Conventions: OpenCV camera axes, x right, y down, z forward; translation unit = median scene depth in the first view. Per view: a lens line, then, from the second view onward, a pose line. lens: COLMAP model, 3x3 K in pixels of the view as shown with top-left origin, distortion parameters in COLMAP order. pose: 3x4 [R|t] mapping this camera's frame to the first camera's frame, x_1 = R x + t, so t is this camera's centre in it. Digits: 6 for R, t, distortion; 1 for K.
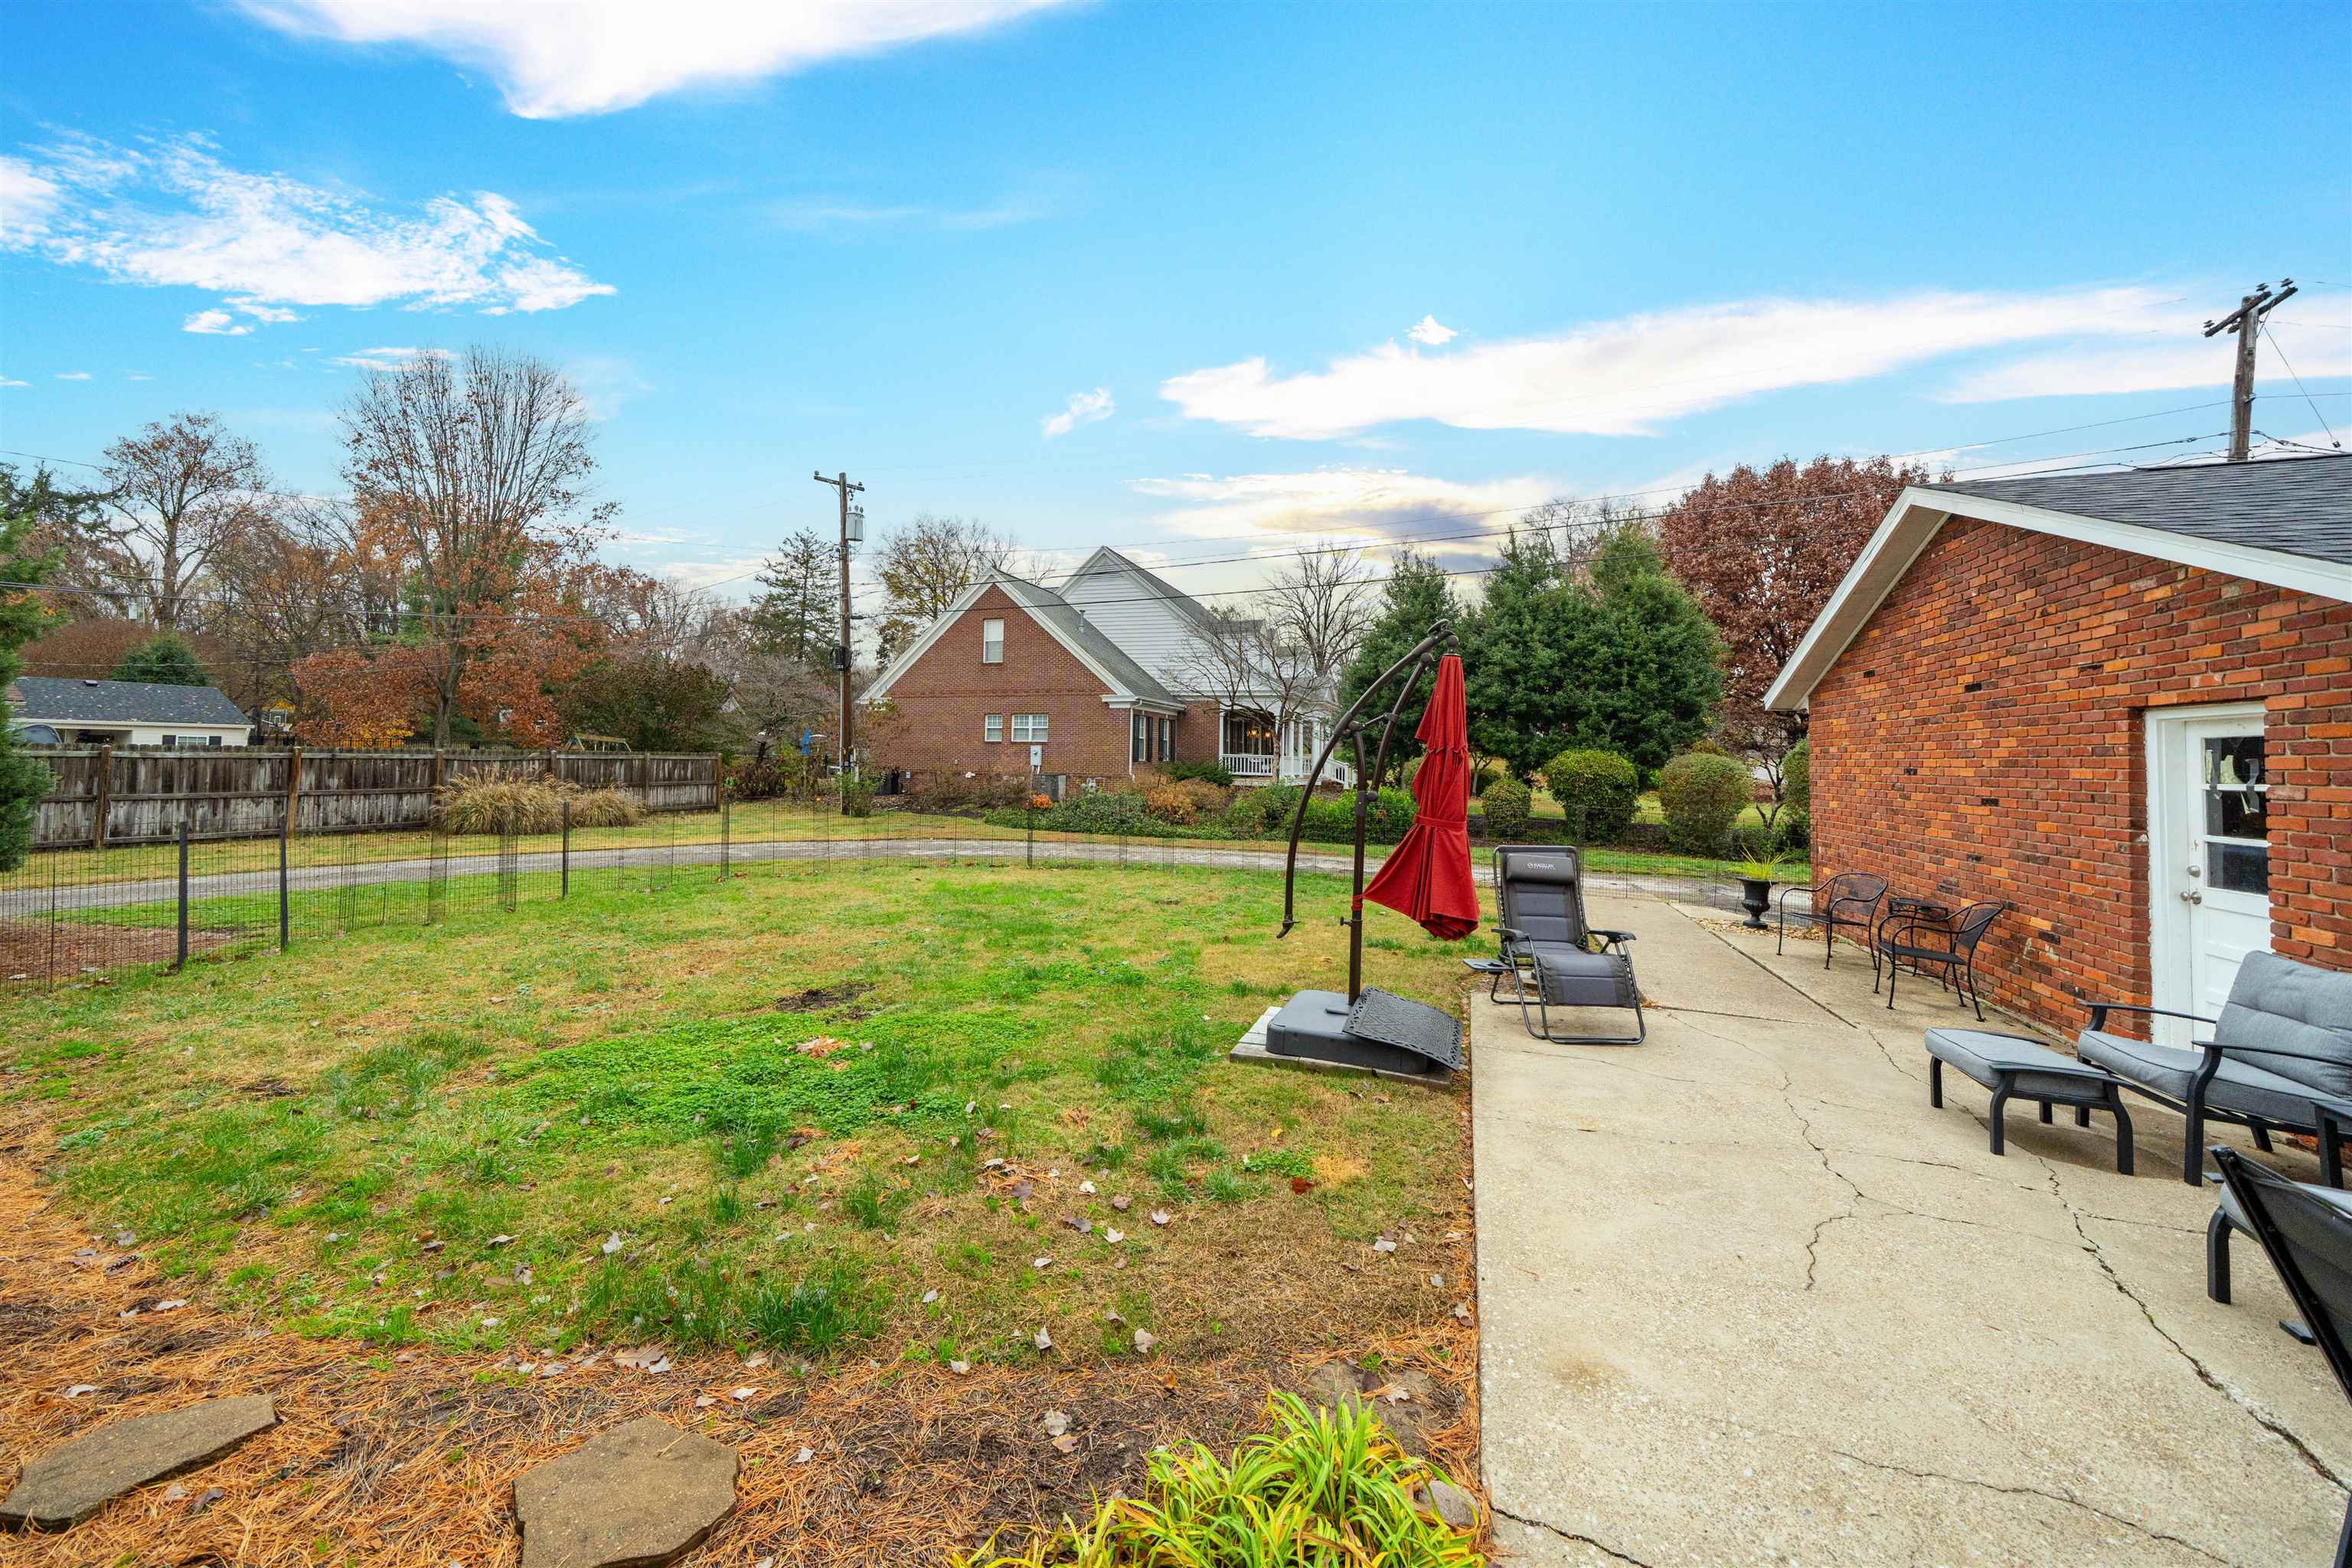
lens RADIAL K [[795.2, 0, 1175.2], [0, 795.2, 790.0], [0, 0, 1]] dist [-0.001264, -0.000211]
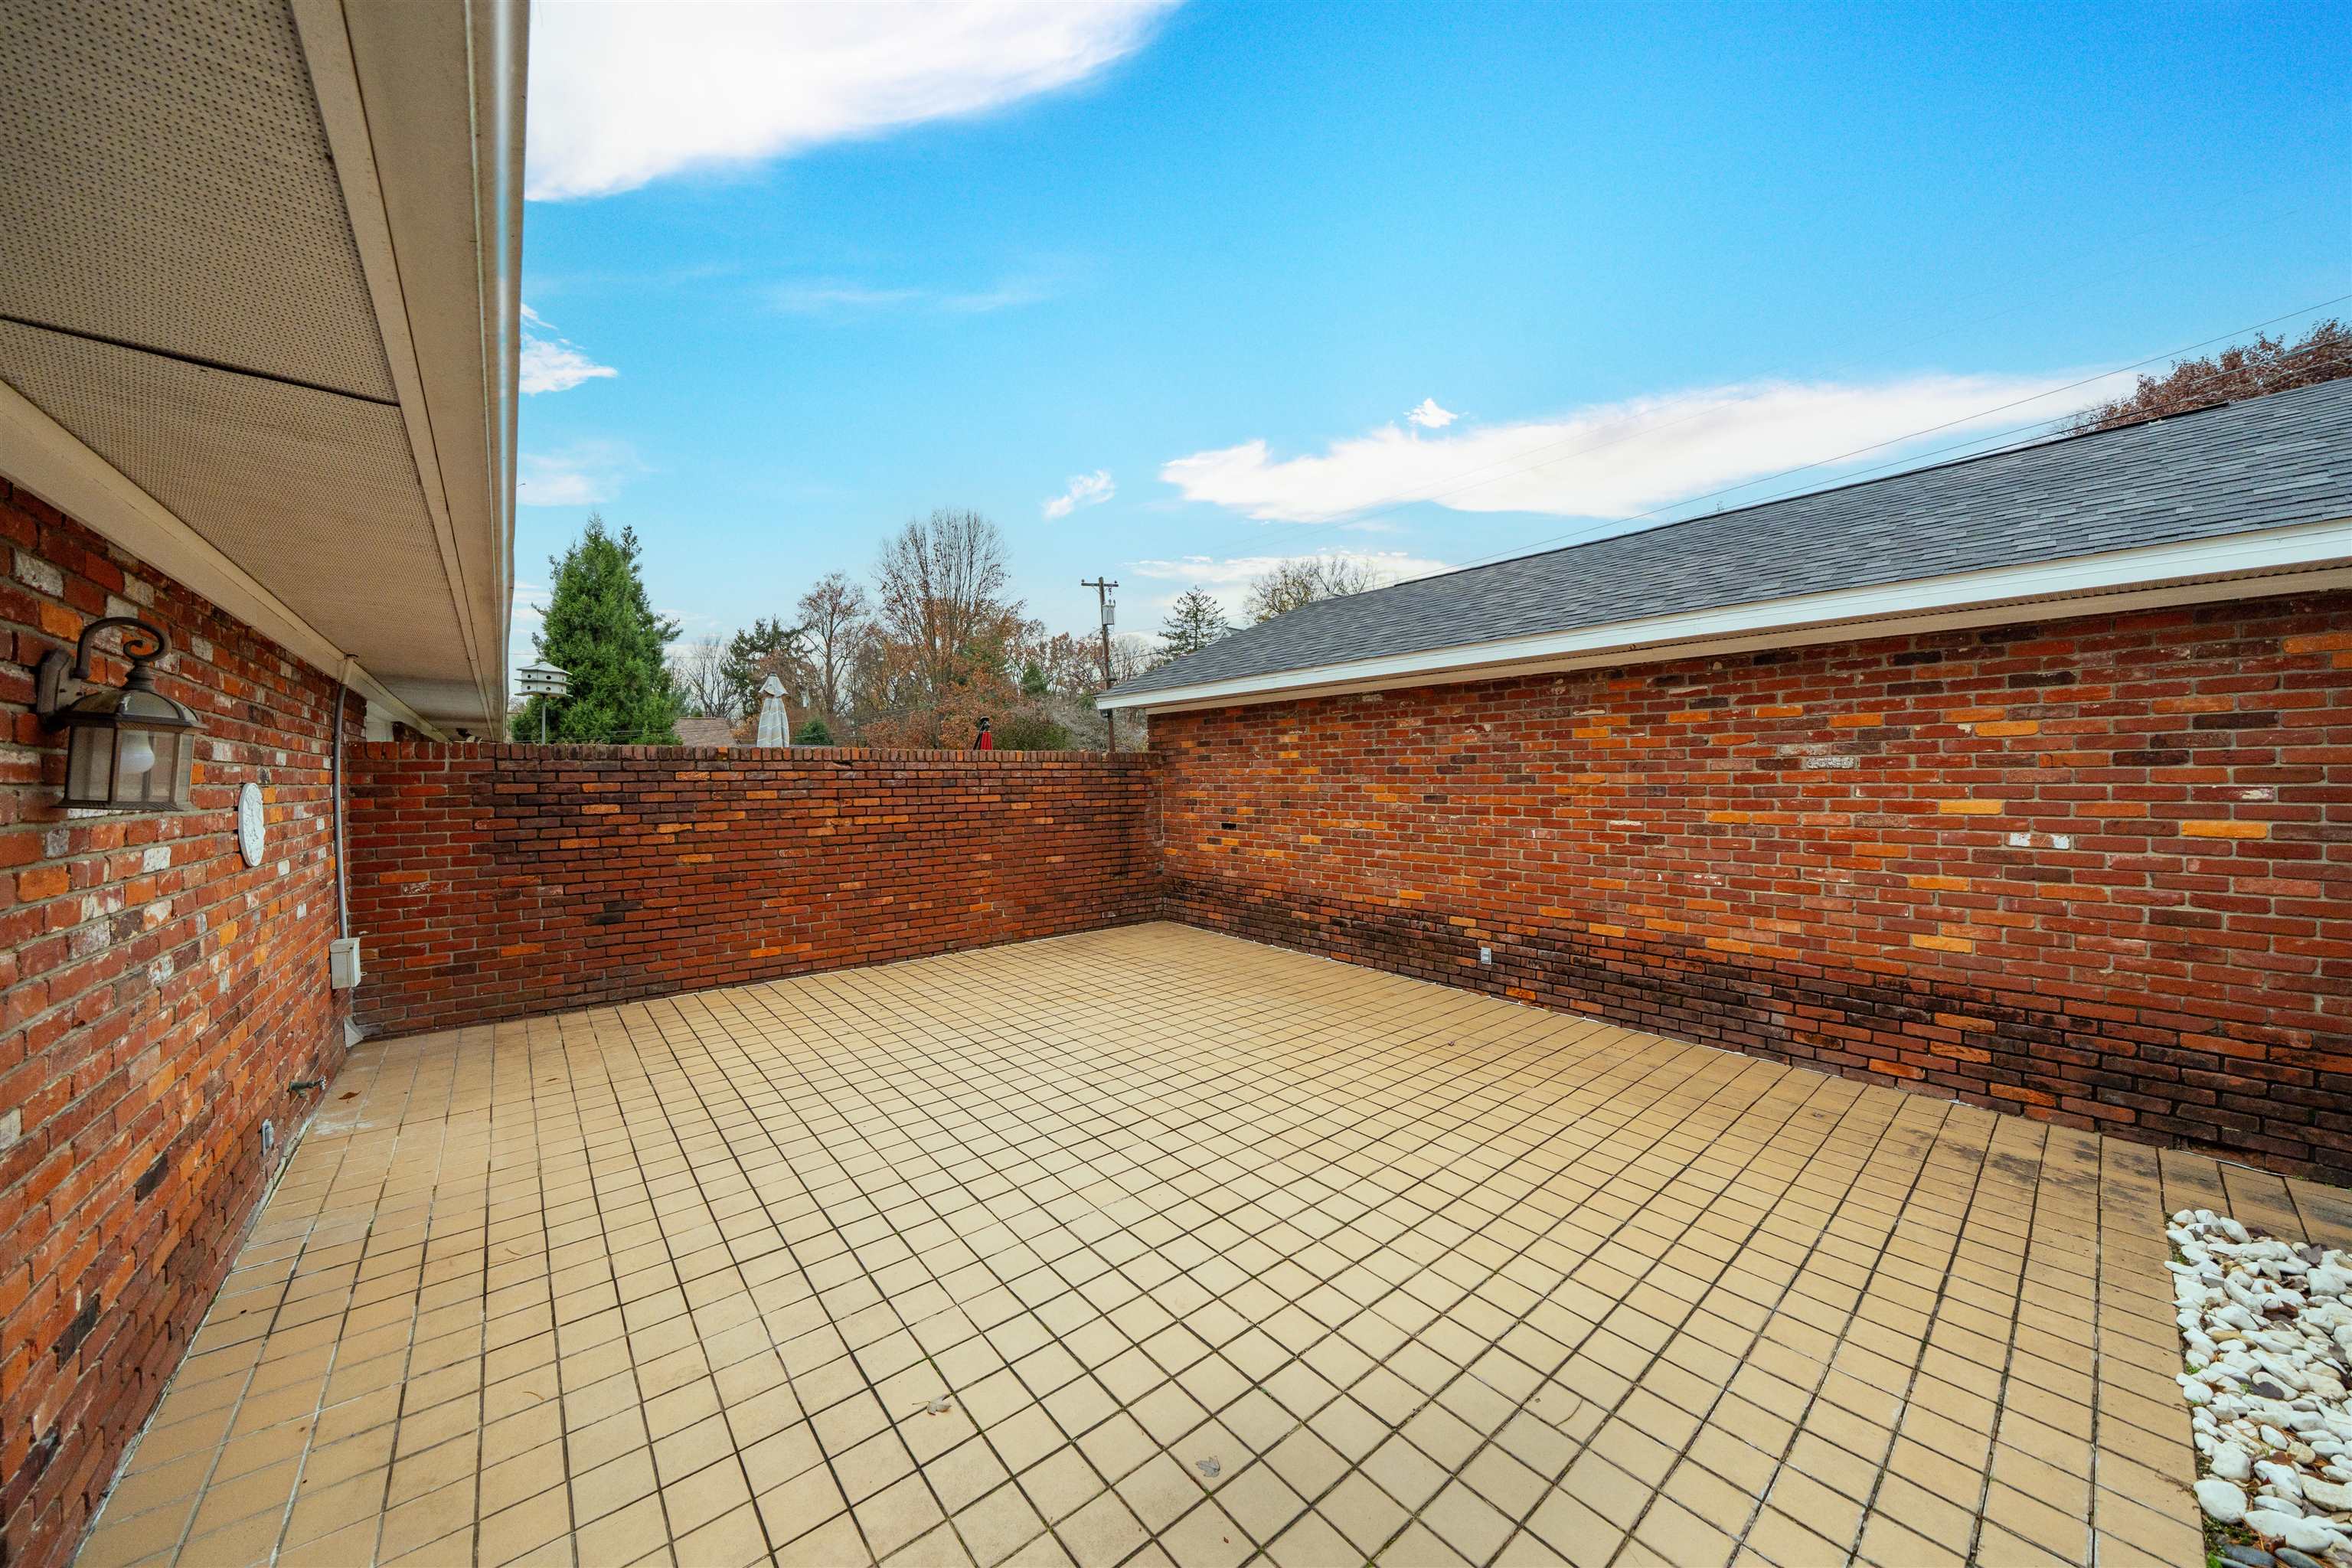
lens RADIAL K [[795.2, 0, 1186.1], [0, 795.2, 780.1], [0, 0, 1]] dist [-0.001264, -0.000211]
pose [[0.871339, -0.019261, -0.490302, 0.110426], [0.002862, 0.999412, -0.034175, -0.010242], [0.490672, 0.028375, 0.870882, -0.011128]]
